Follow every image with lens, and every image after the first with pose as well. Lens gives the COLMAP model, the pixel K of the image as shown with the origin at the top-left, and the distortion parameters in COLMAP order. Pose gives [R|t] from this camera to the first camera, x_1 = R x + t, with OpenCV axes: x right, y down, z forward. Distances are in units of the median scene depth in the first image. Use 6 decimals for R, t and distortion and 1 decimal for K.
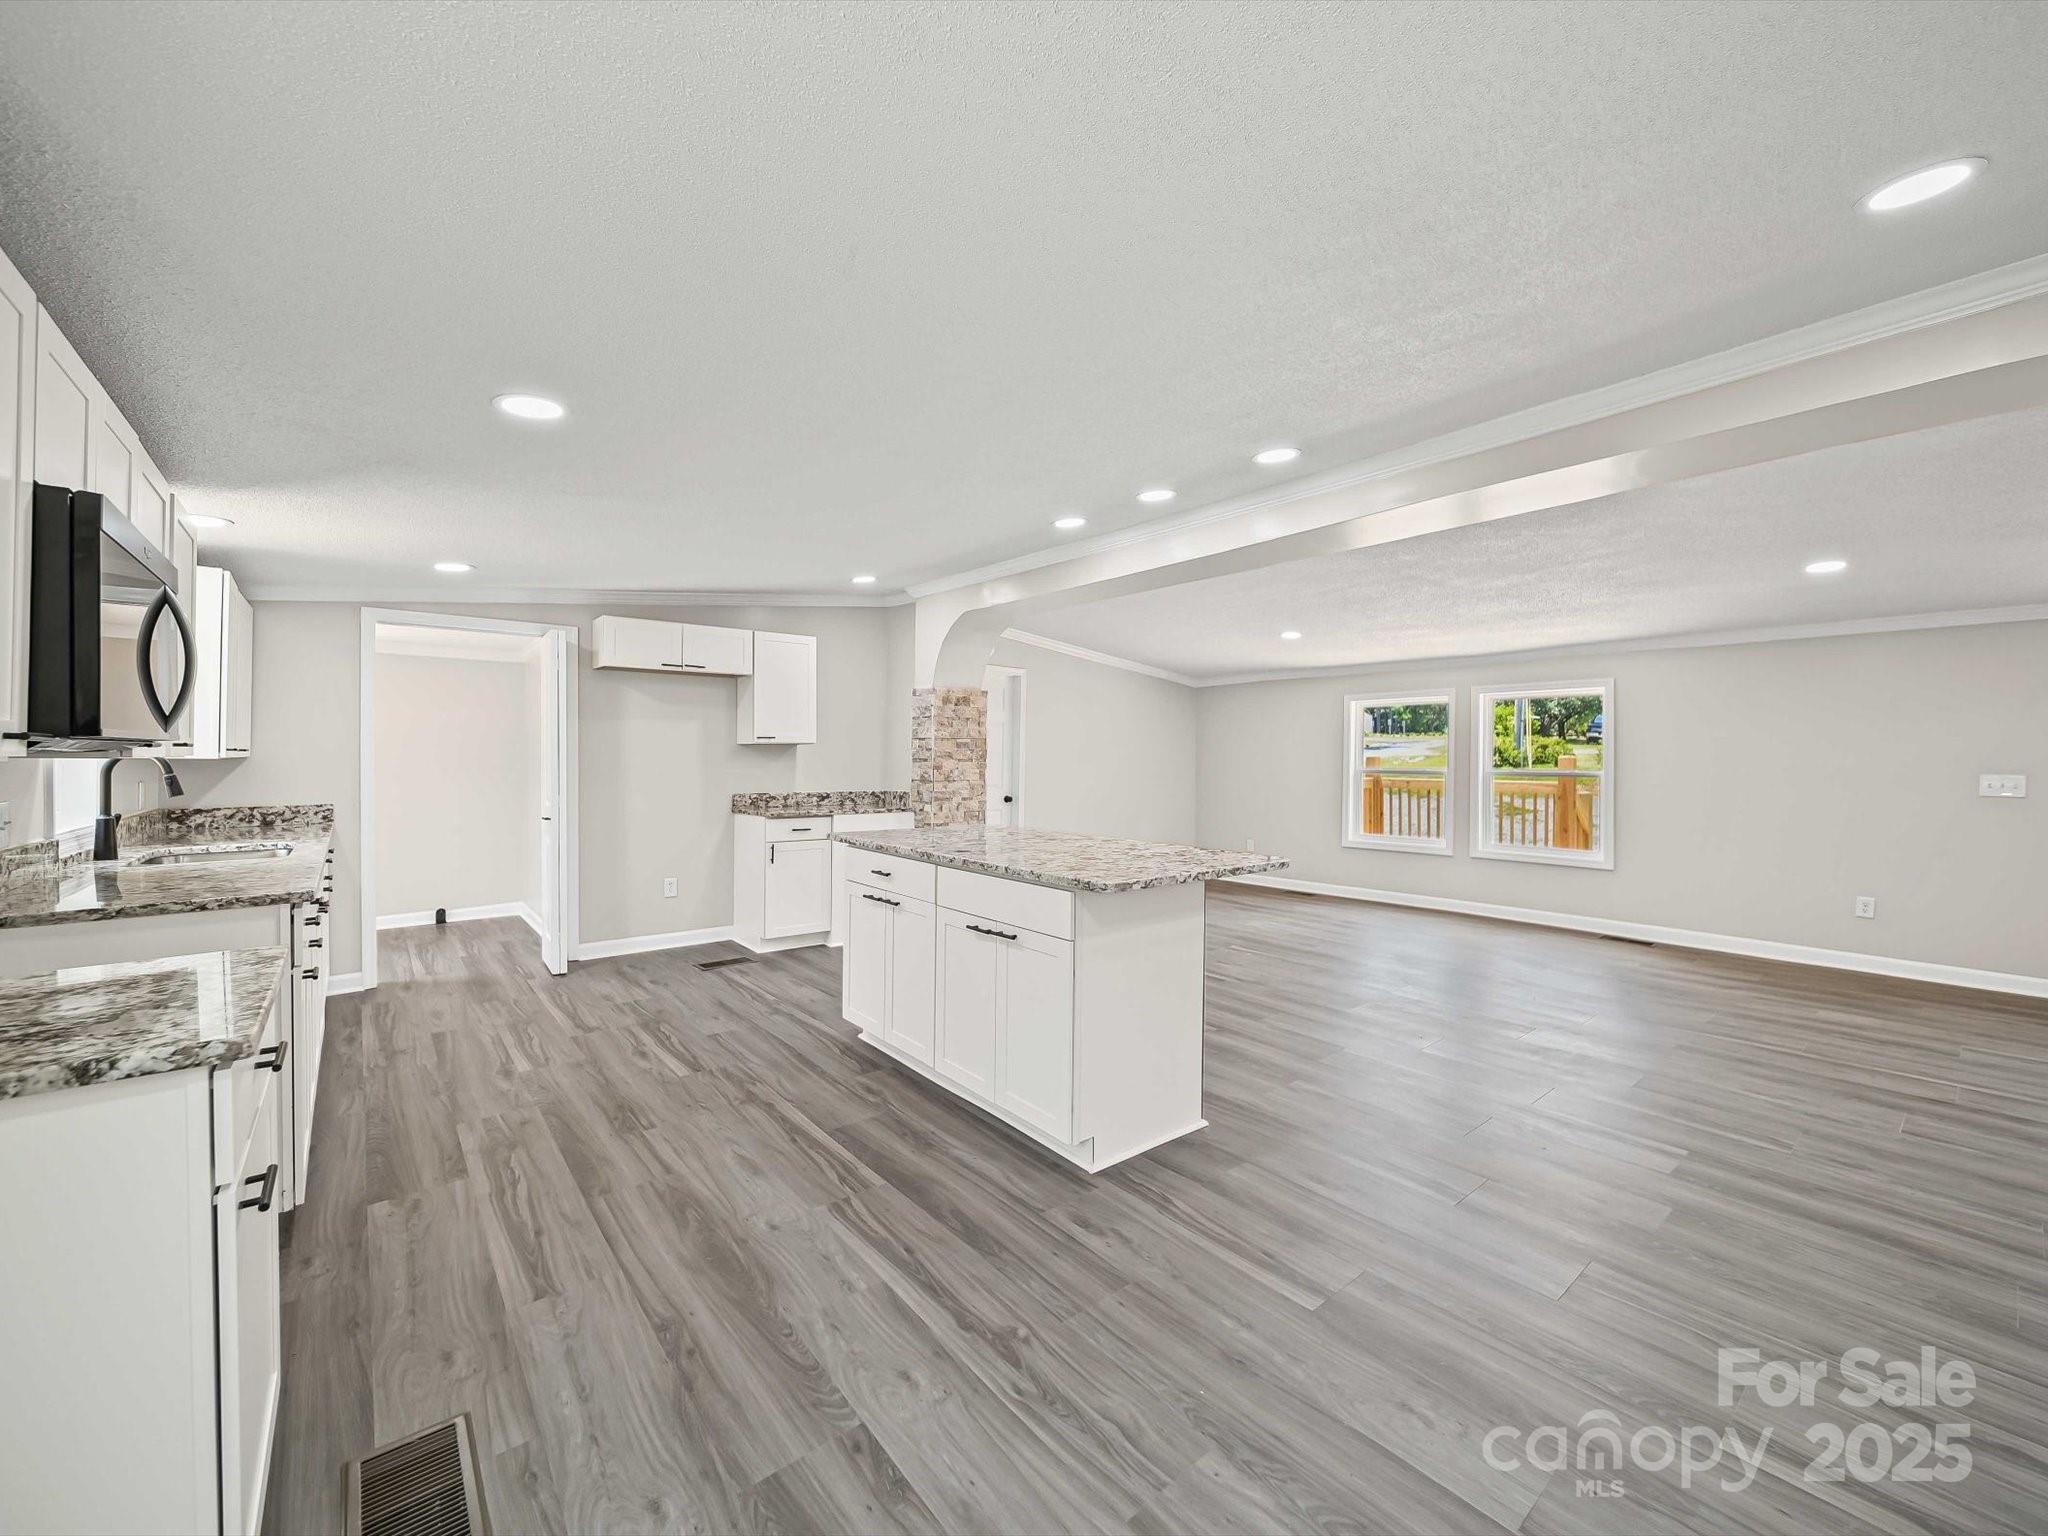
lens RADIAL K [[814.6, 0, 1024.0], [0, 814.6, 768.0], [0, 0, 1]] dist [0.000778, 0.000031]
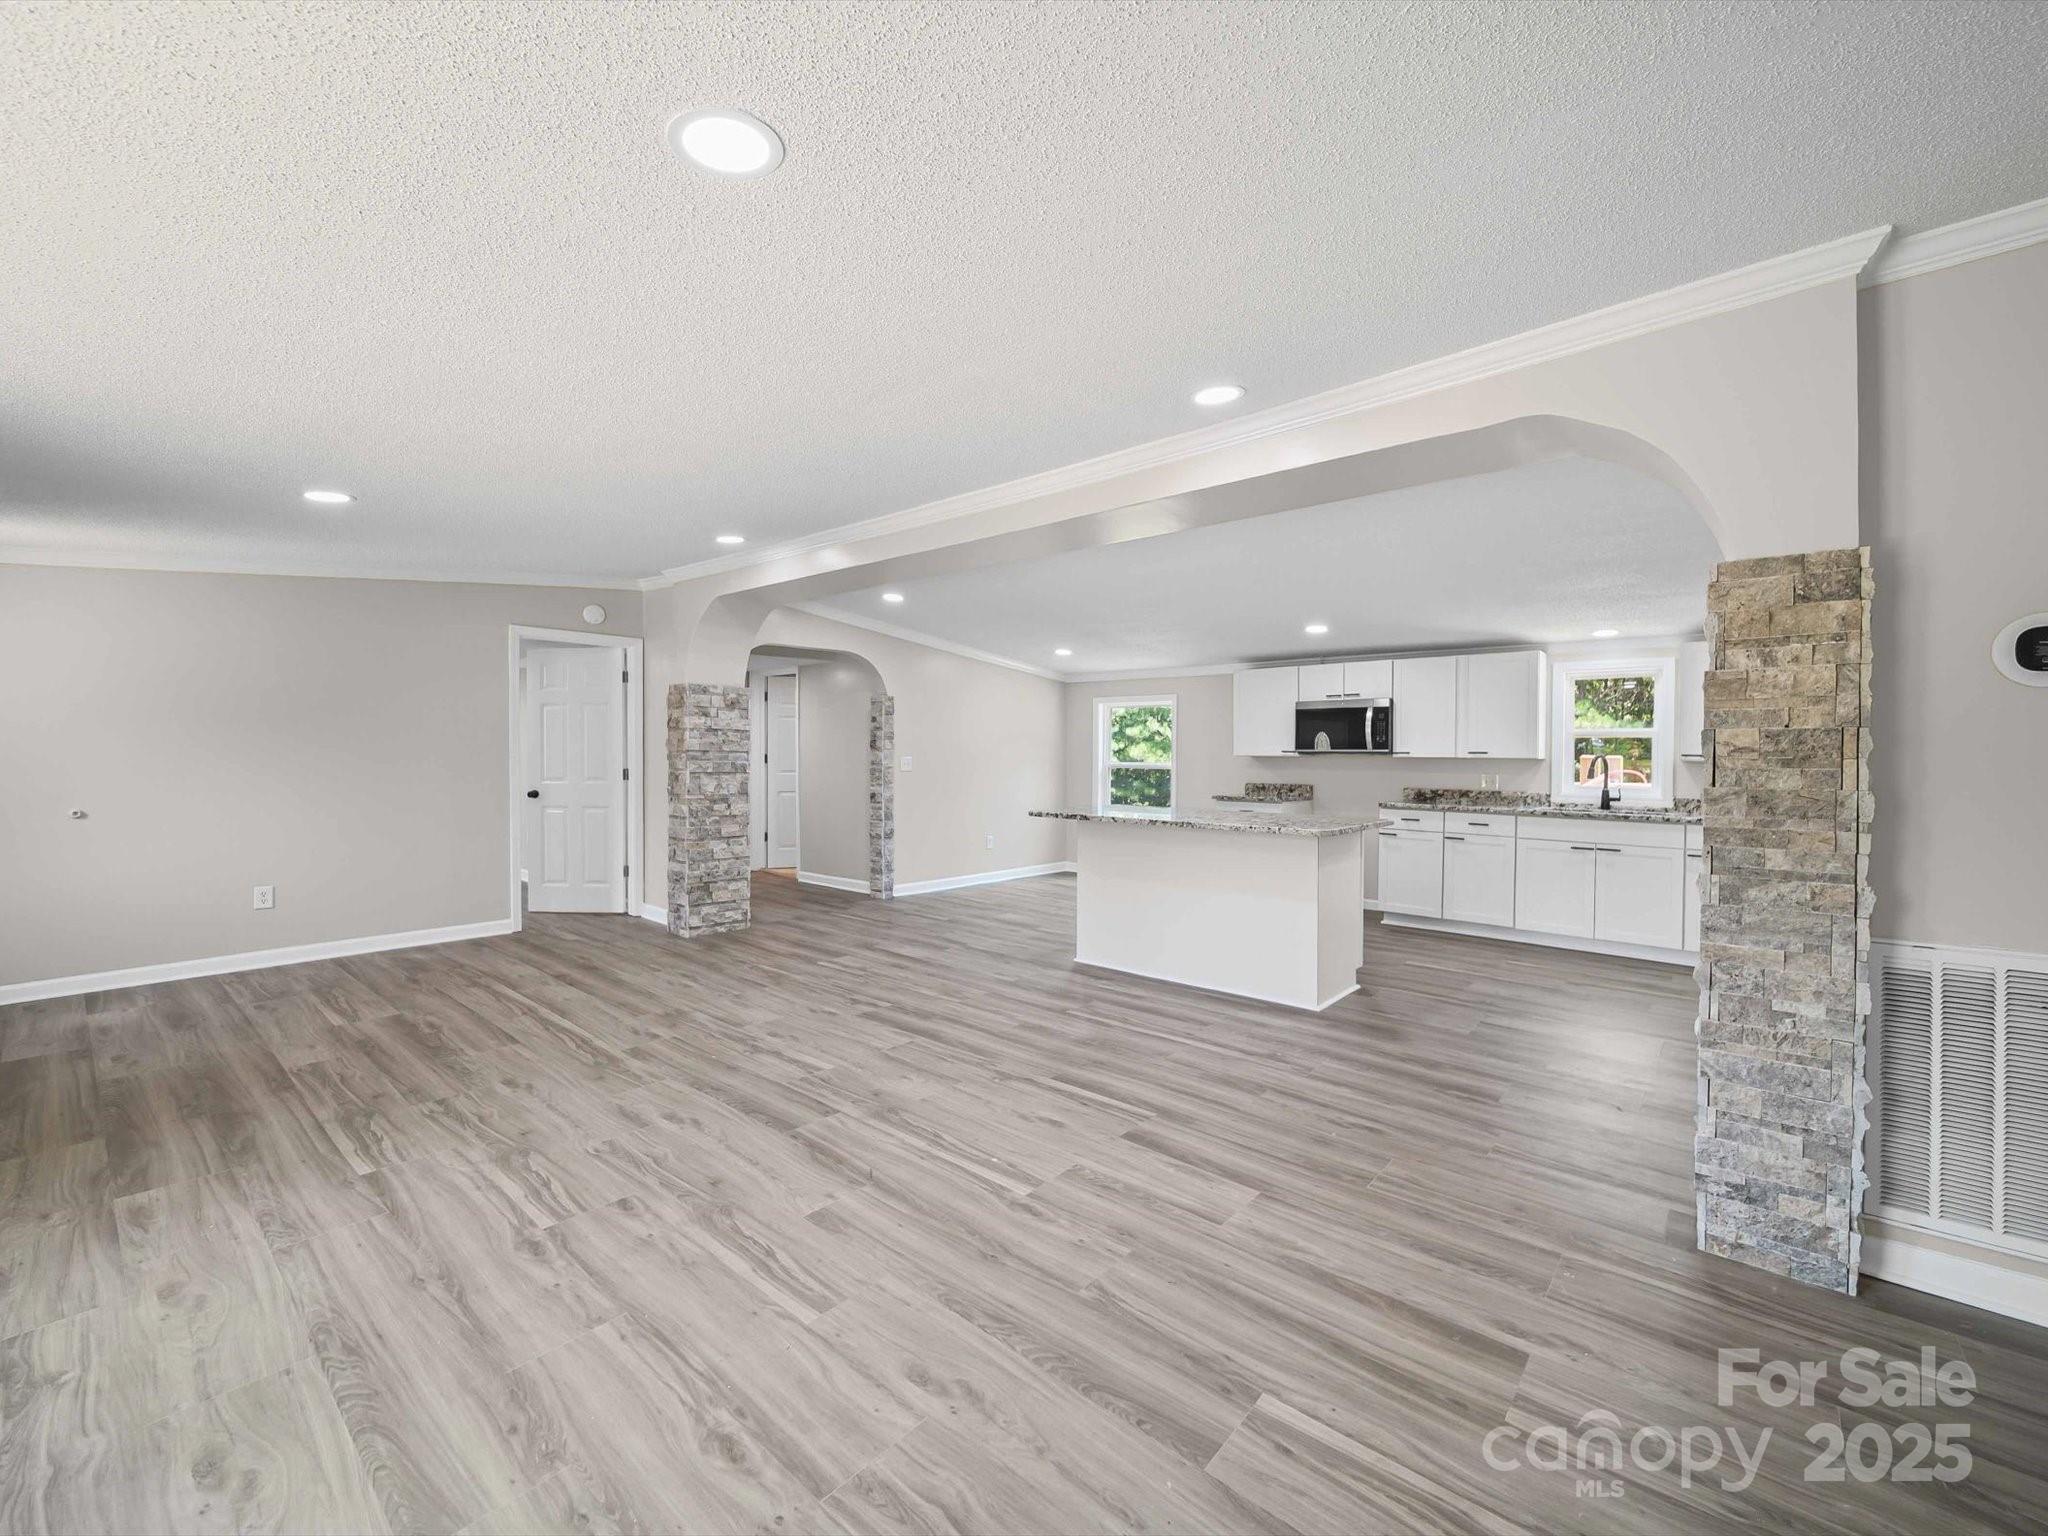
lens RADIAL K [[830.5, 0, 1031.8], [0, 830.5, 764.8], [0, 0, 1]] dist [0.002019, -0.000120]
pose [[-0.983198, -0.012149, -0.182139, 0.421631], [-0.017060, 0.999531, 0.025420, -0.017821], [0.181745, 0.028100, -0.982944, 1.791568]]
